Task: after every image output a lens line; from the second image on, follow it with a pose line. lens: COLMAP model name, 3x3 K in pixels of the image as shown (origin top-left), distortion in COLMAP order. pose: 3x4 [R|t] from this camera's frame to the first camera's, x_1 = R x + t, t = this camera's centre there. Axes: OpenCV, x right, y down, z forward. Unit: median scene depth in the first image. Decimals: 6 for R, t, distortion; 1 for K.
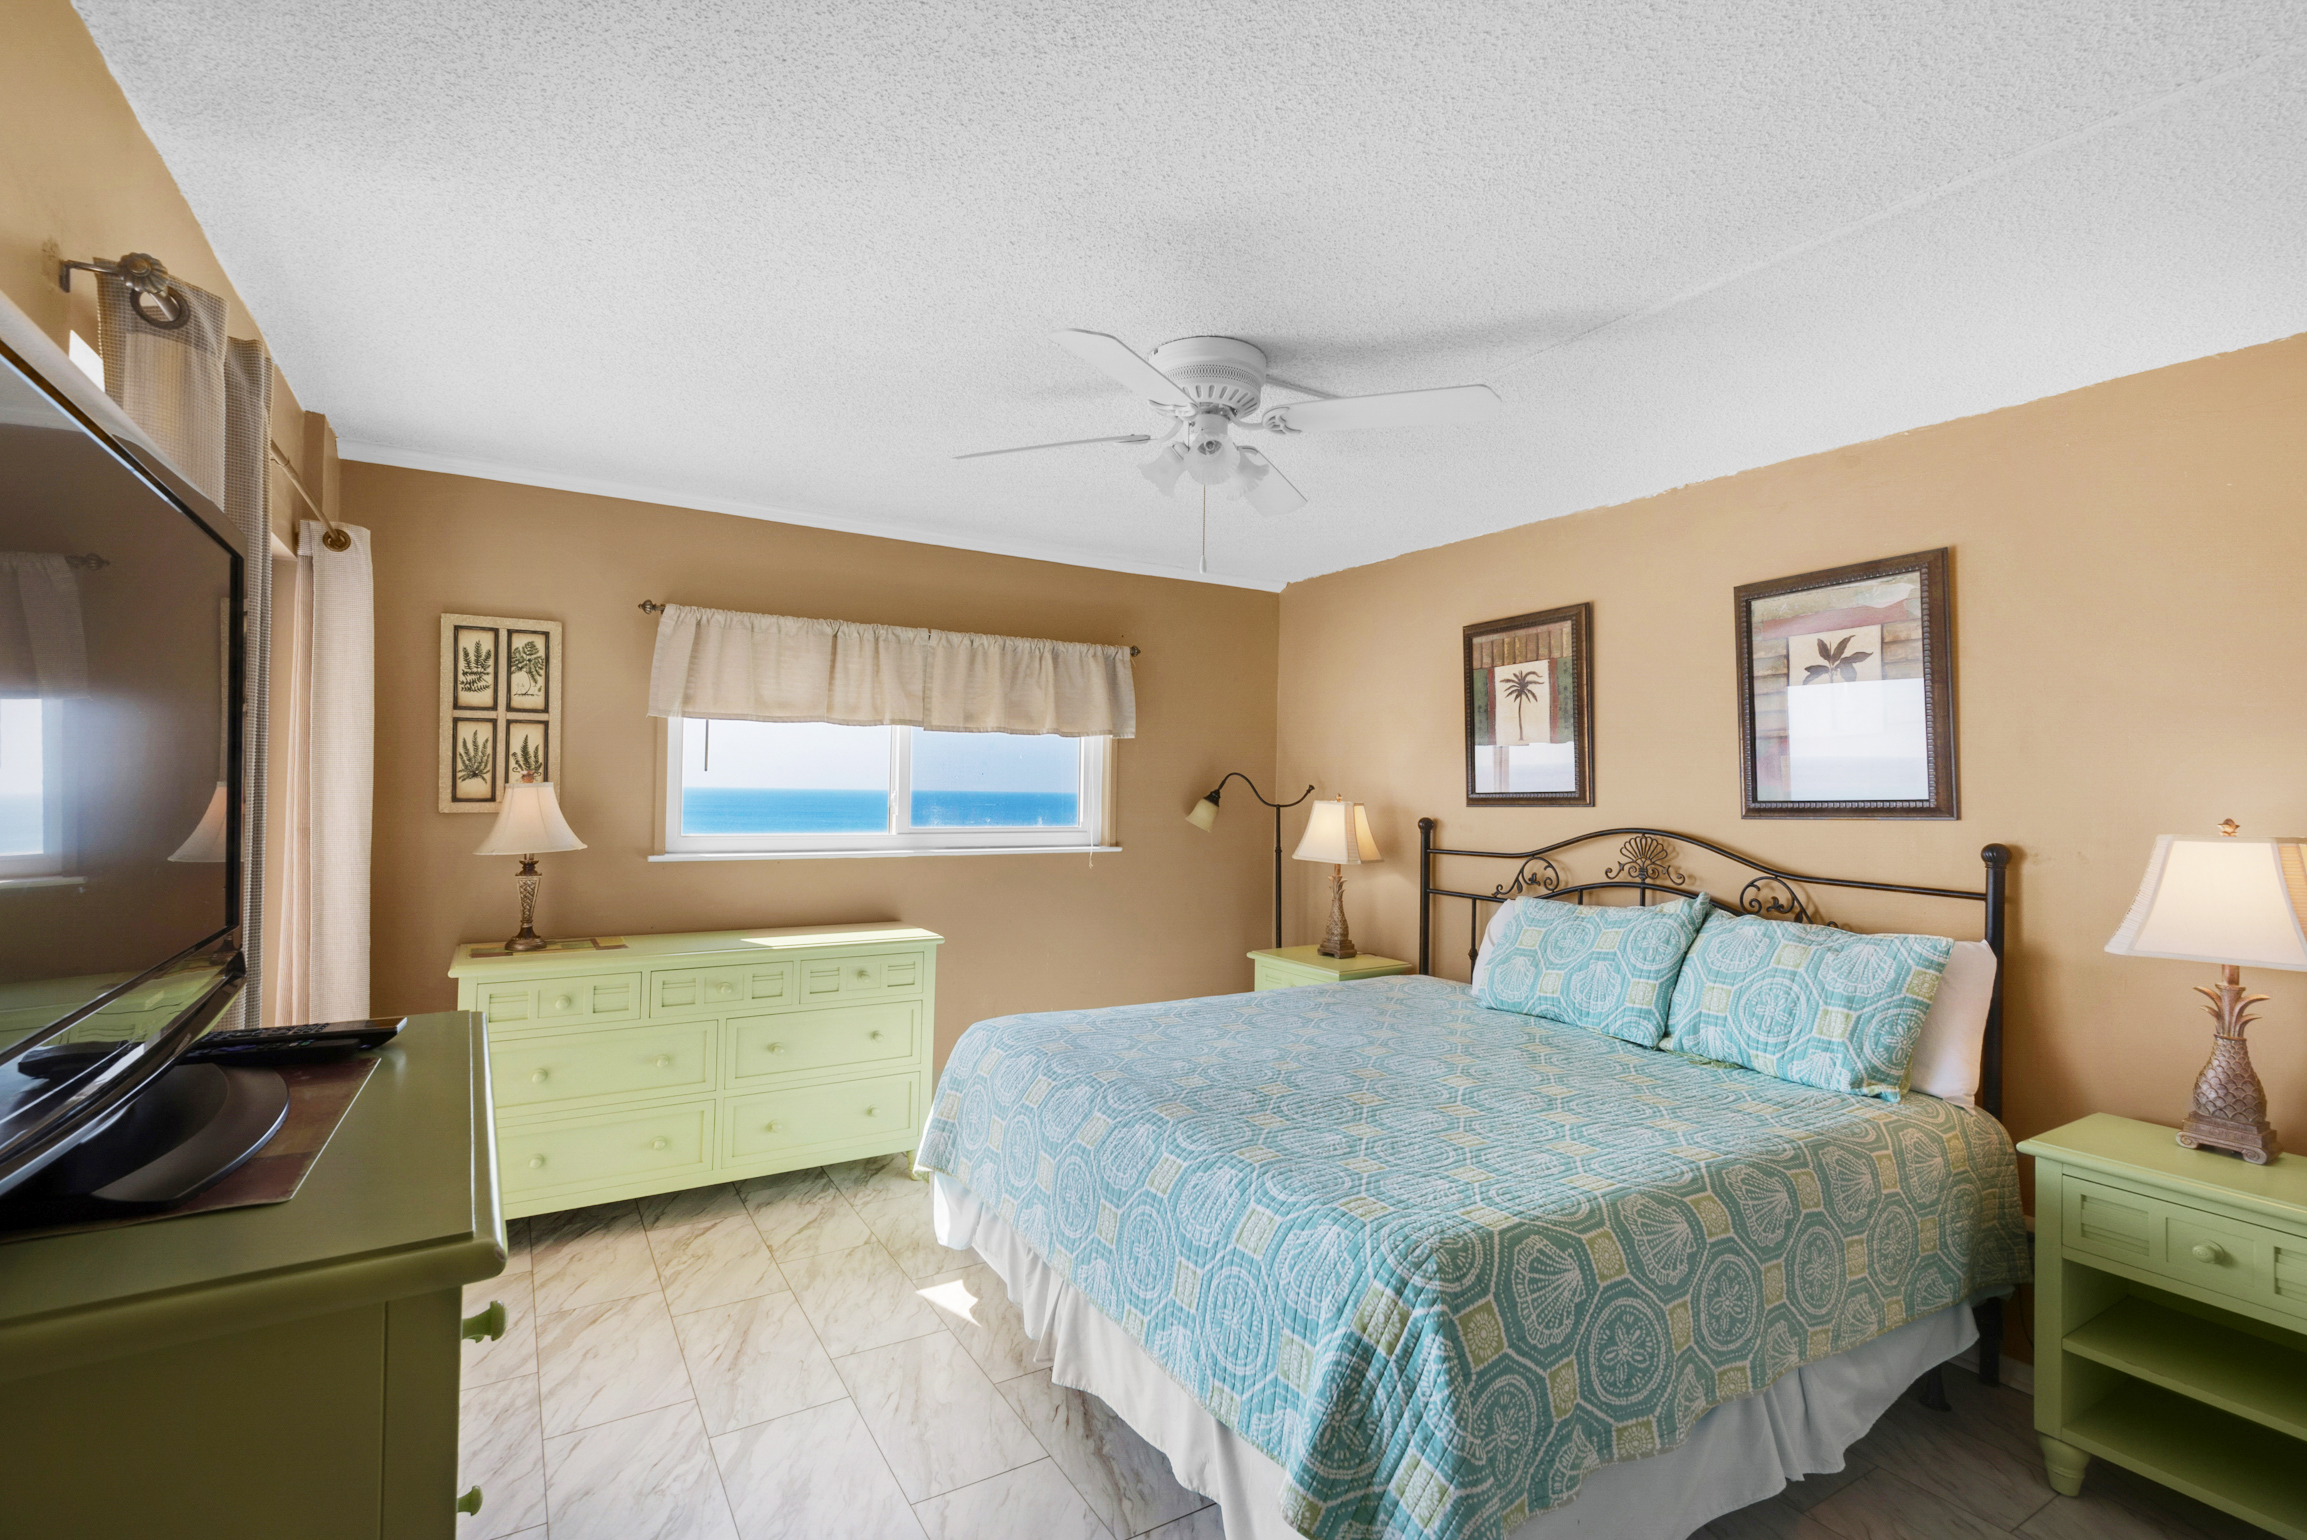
lens RADIAL K [[1078.5, 0, 1157.7], [0, 1078.5, 761.5], [0, 0, 1]] dist [0.055827, -0.000140]
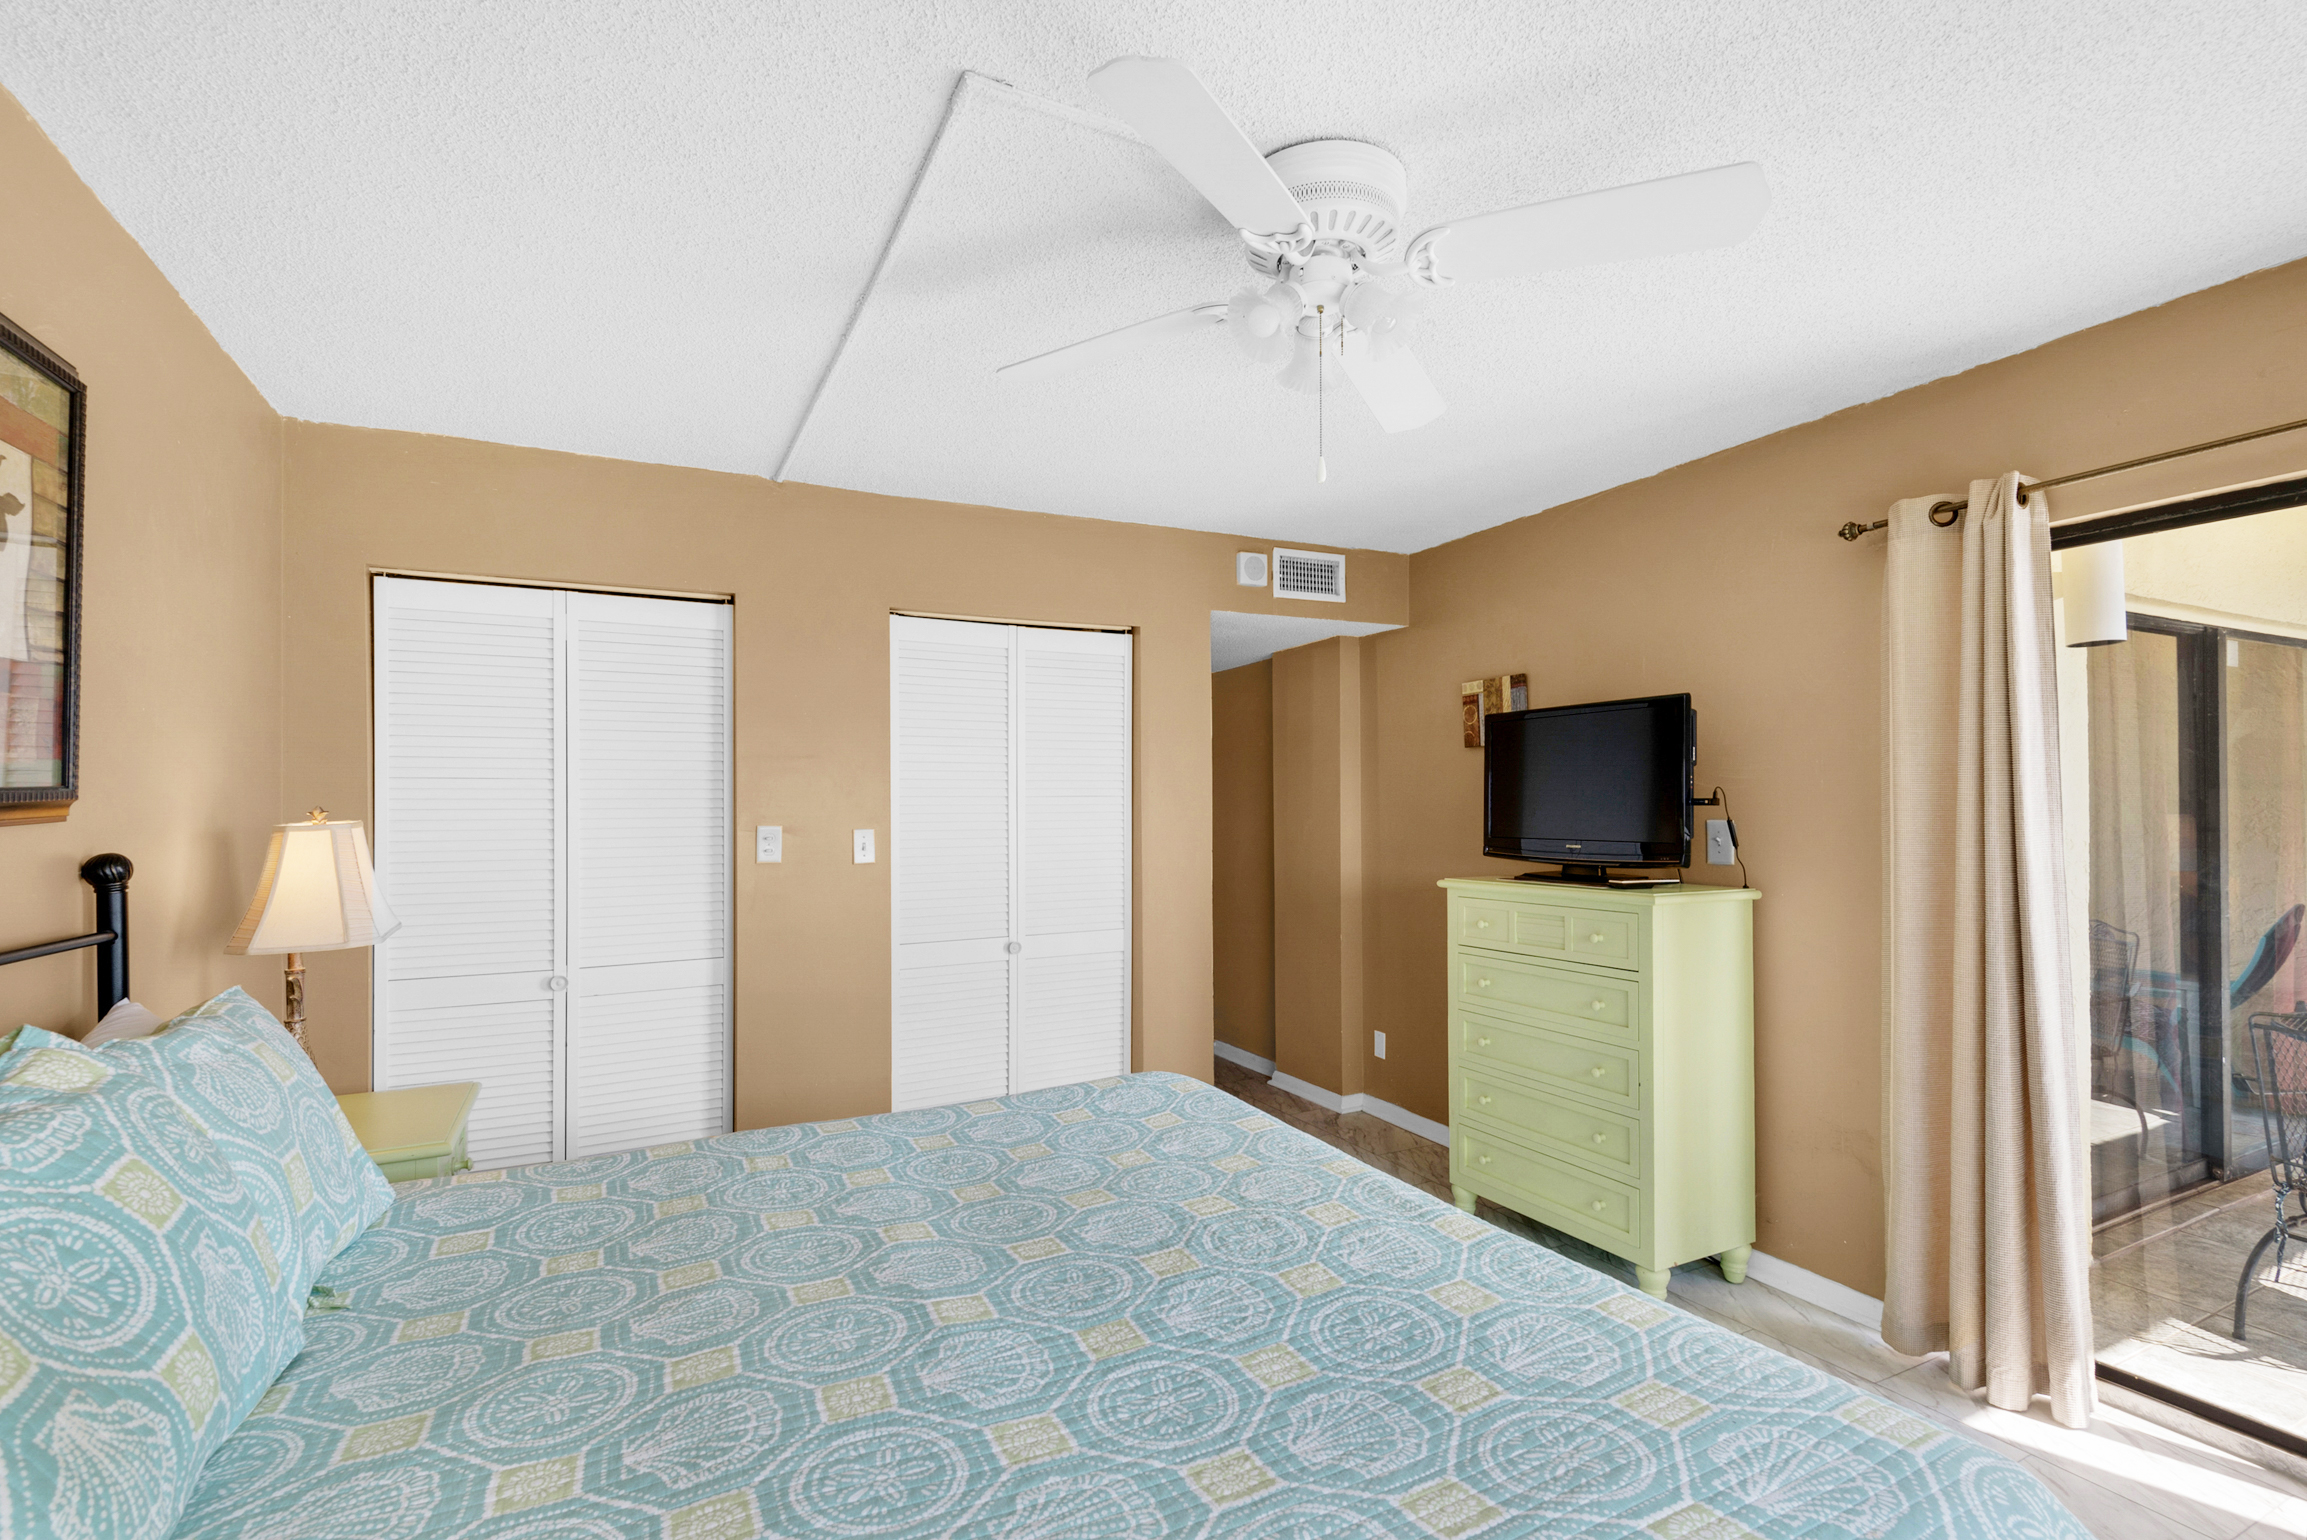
lens RADIAL K [[1044.6, 0, 1156.4], [0, 1044.6, 781.9], [0, 0, 1]] dist [0.006414, -0.000404]
pose [[-0.995834, -0.006254, 0.090972, 0.059409], [-0.009700, 0.999250, -0.037485, 0.039323], [-0.090670, -0.038211, -0.995148, 1.238459]]
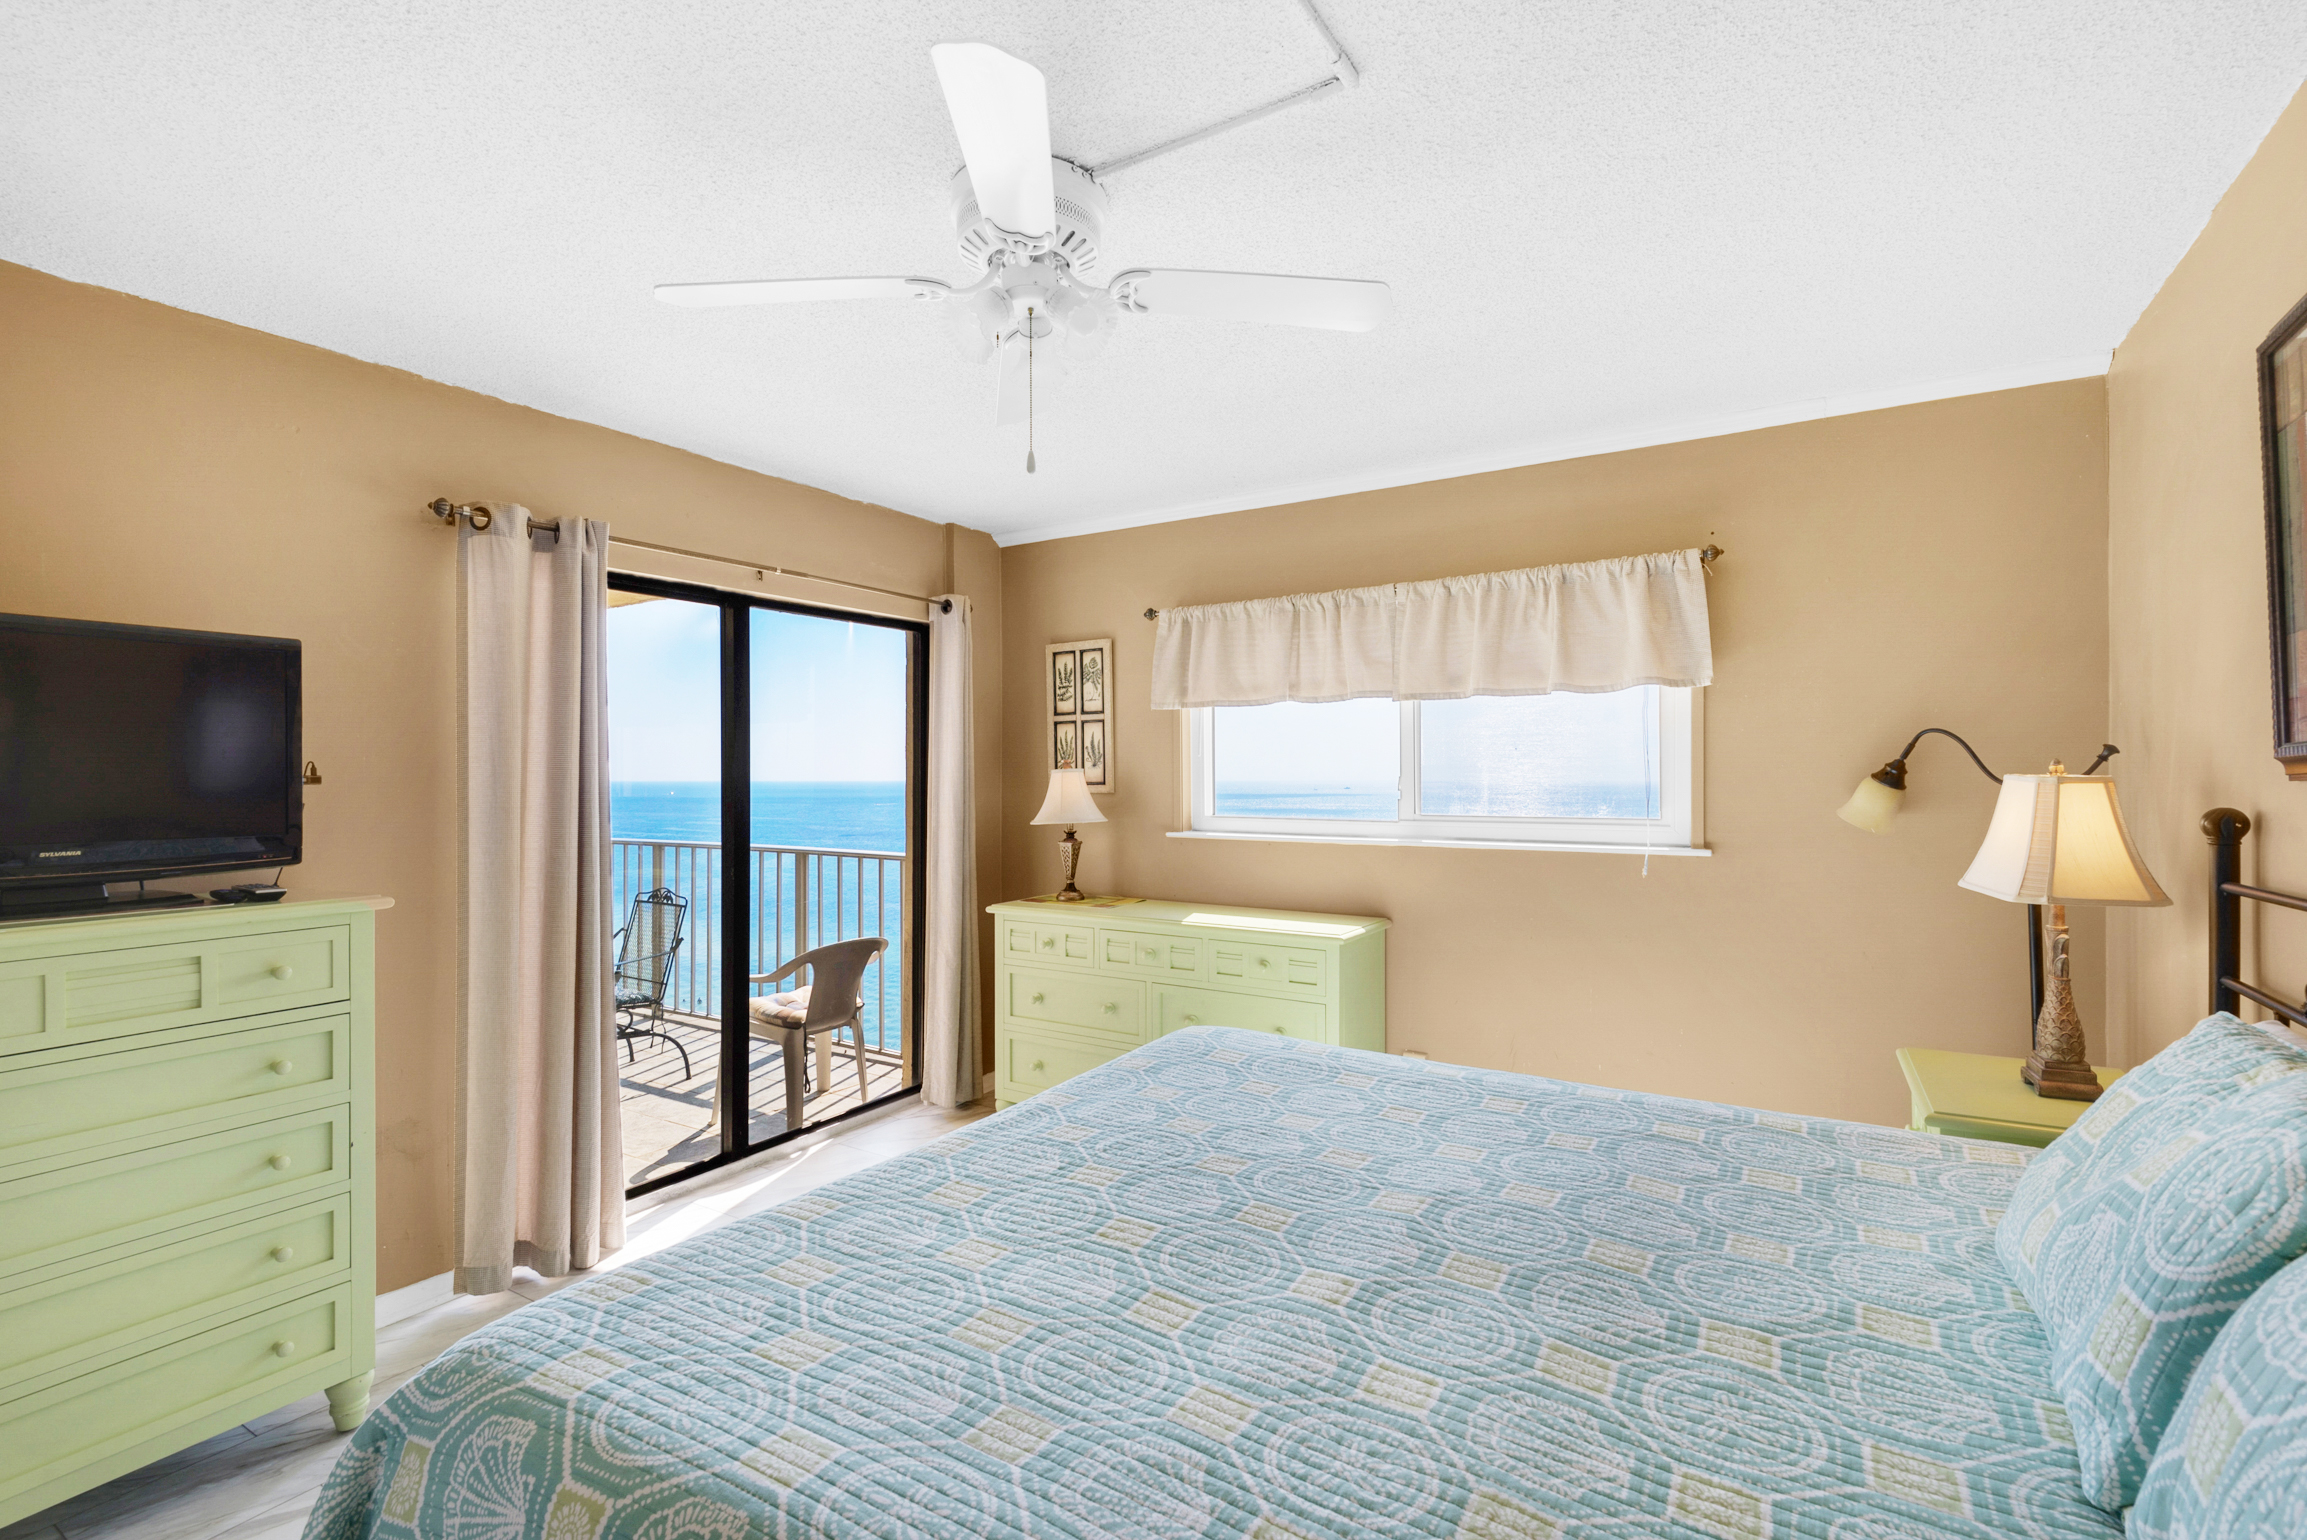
lens RADIAL K [[1044.6, 0, 1156.4], [0, 1044.6, 781.9], [0, 0, 1]] dist [0.006414, -0.000404]
pose [[0.431204, -0.013374, -0.902155, 0.541174], [0.029451, 0.999566, -0.000742, 0.036419], [0.901774, -0.026249, 0.431411, 0.551322]]
